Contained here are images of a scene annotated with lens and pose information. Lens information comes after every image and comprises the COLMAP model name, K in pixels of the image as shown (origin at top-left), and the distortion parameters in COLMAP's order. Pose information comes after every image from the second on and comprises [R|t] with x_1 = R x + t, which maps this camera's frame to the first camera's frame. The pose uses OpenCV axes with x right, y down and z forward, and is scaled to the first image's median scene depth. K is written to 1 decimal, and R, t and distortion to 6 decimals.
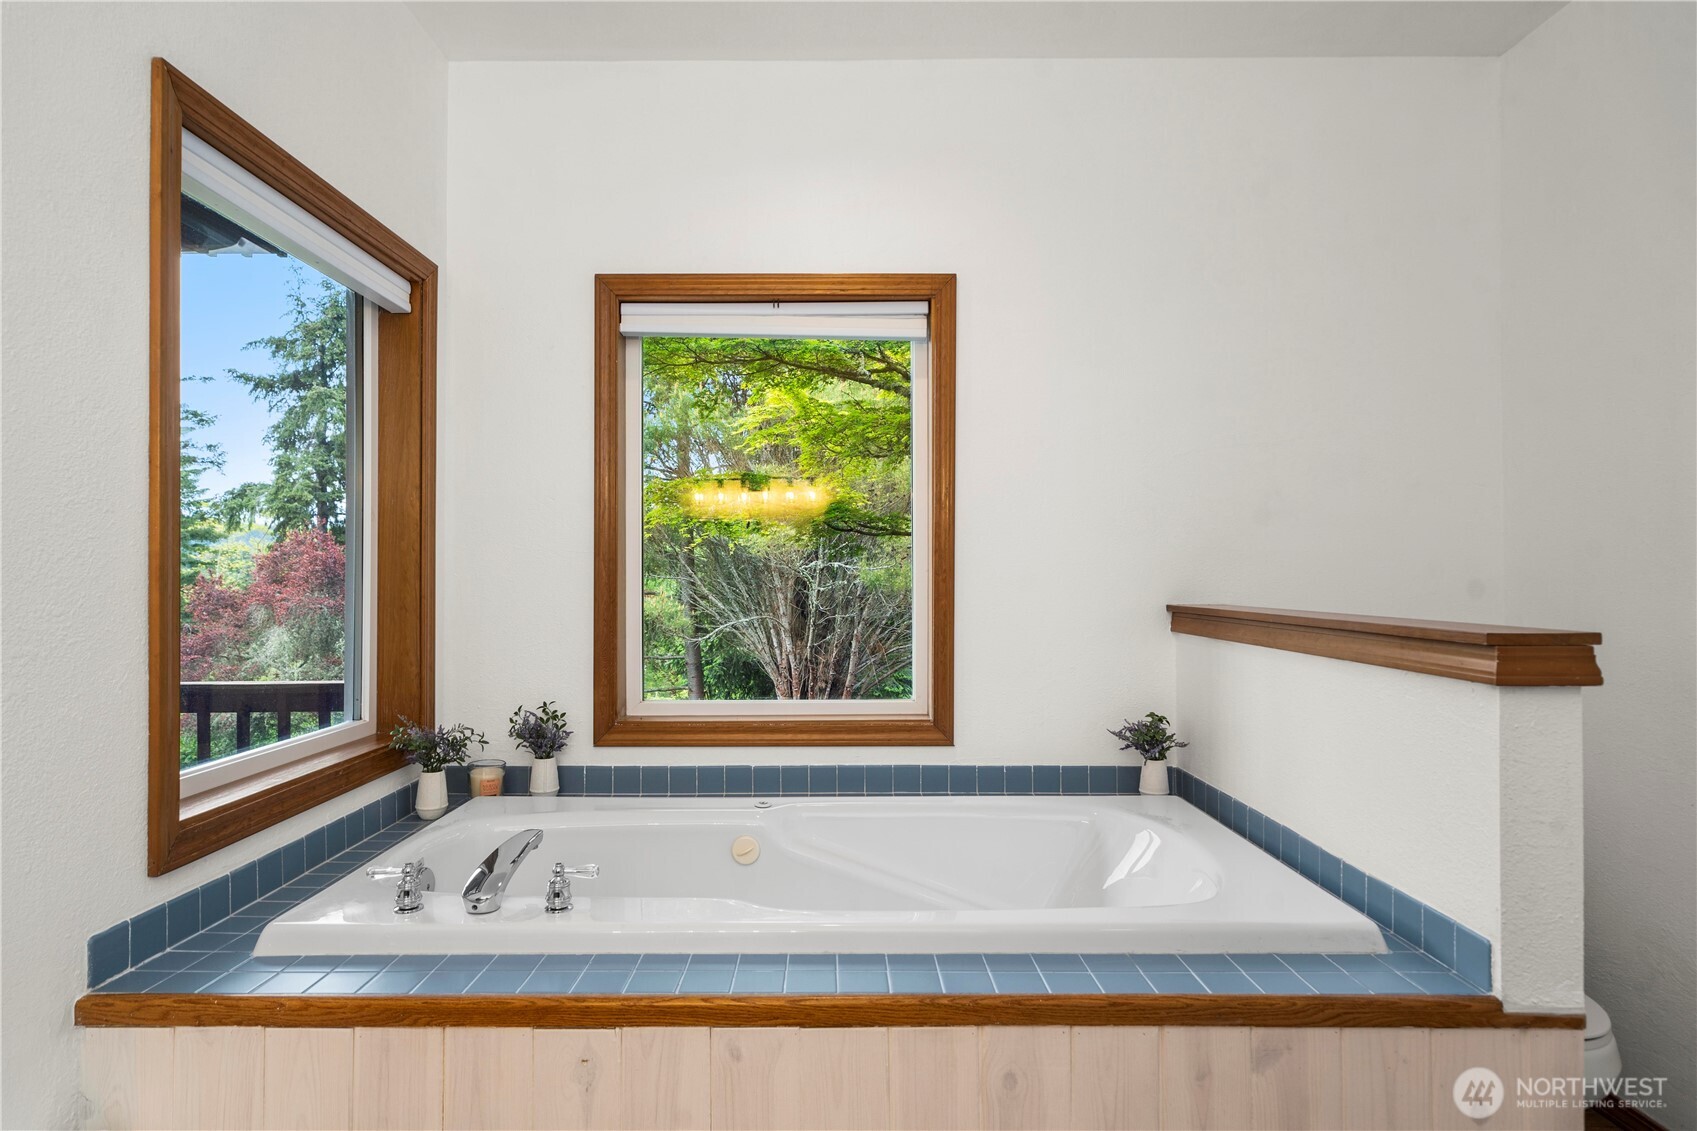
lens RADIAL K [[921.9, 0, 848.5], [0, 921.9, 565.5], [0, 0, 1]] dist [0.000754, -0.000096]
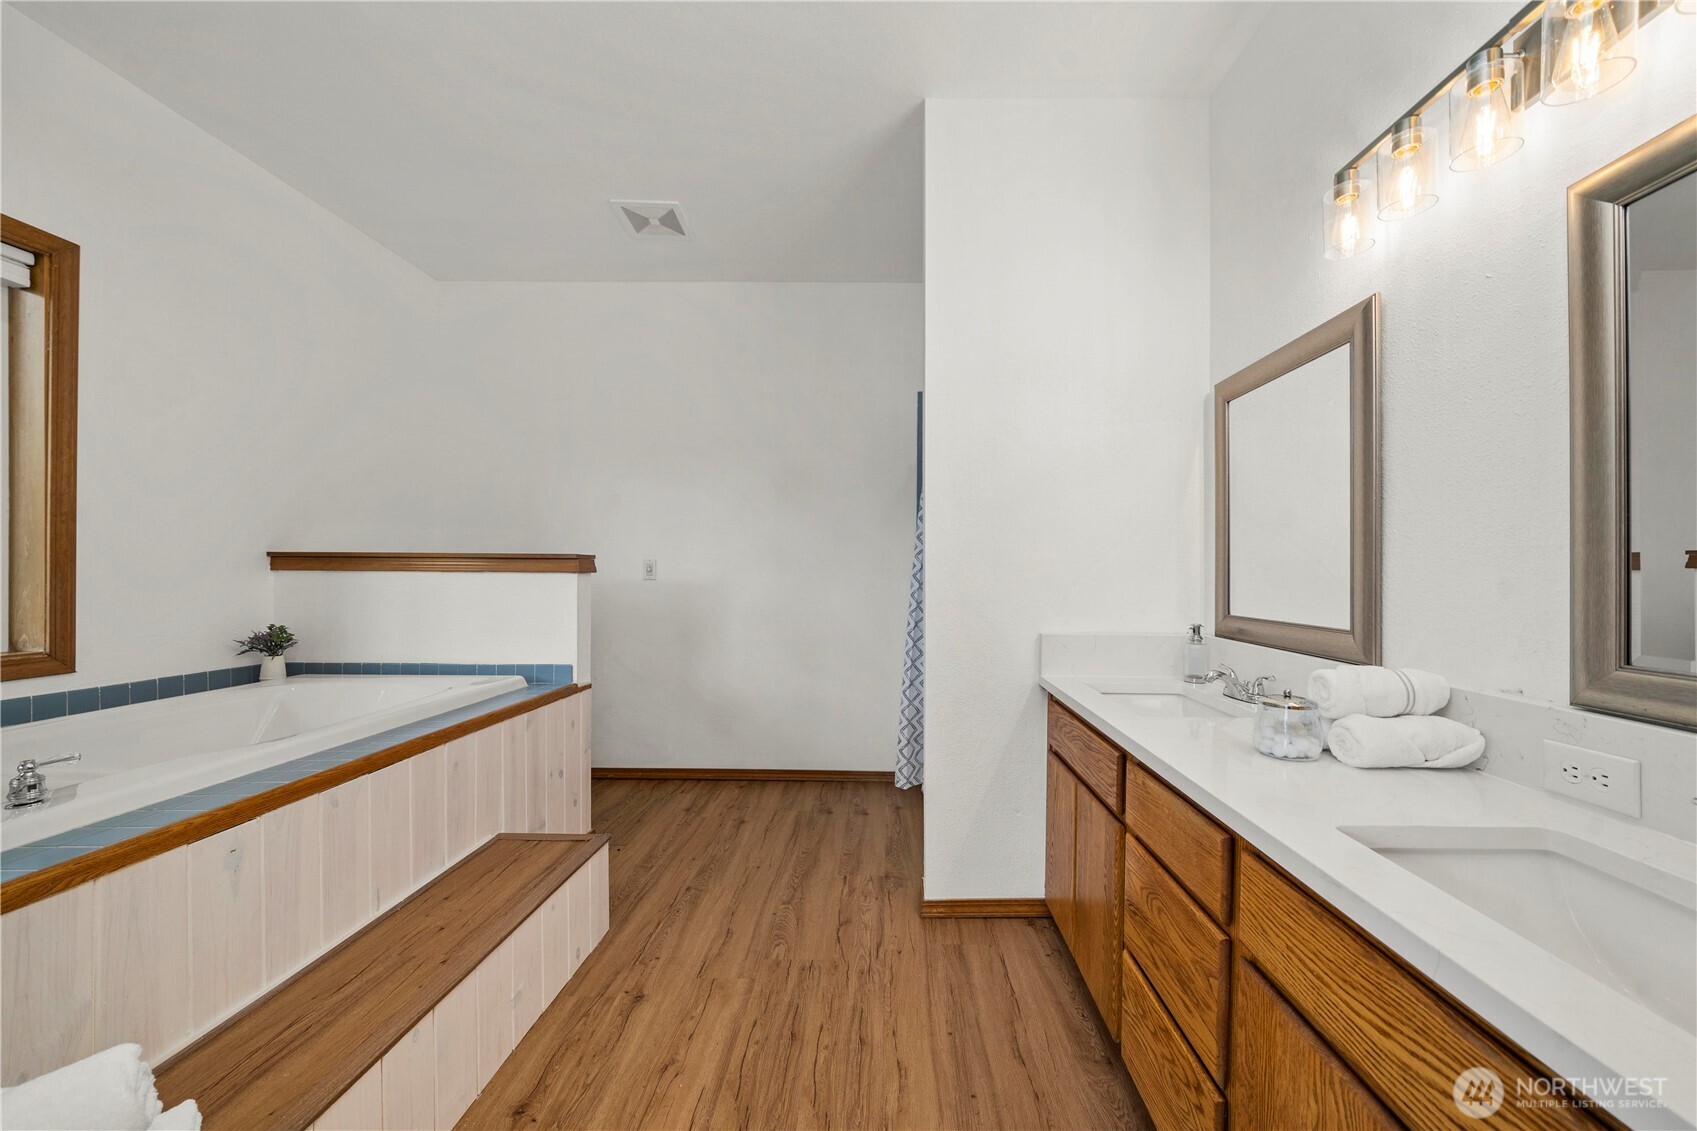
lens RADIAL K [[617.3, 0, 848.5], [0, 617.3, 565.5], [0, 0, 1]] dist [-0.000021, 0.000016]
pose [[0.062056, 0.011991, 0.998001, -0.603639], [-0.018248, 0.999774, -0.010878, 0.062246], [-0.997906, -0.017536, 0.062261, 0.032288]]
